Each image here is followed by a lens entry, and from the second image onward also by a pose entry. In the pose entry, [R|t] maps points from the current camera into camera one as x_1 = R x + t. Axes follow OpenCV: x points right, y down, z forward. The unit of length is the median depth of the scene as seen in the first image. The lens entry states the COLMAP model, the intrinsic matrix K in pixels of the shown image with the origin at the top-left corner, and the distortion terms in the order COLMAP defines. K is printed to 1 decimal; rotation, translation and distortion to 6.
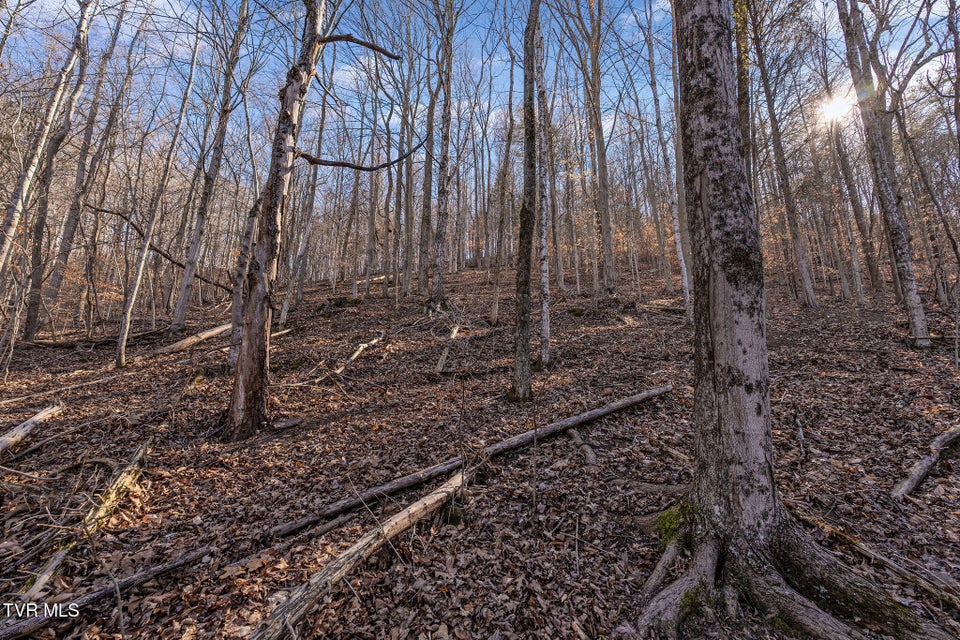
lens RADIAL K [[422.6, 0, 480.0], [0, 422.6, 320.0], [0, 0, 1]] dist [0.000056, 0.000008]
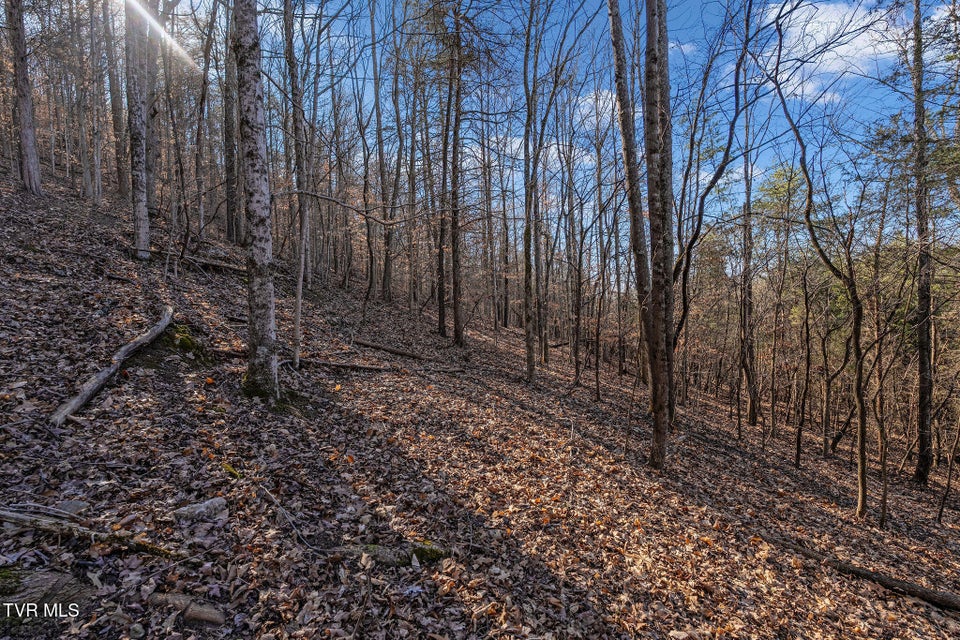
lens RADIAL K [[422.6, 0, 480.0], [0, 422.6, 320.0], [0, 0, 1]] dist [0.000056, 0.000008]
pose [[0.118222, -0.018353, 0.992818, 0.174509], [-0.200678, 0.978757, 0.041989, 0.002464], [-0.972498, -0.204200, 0.112028, 0.072516]]
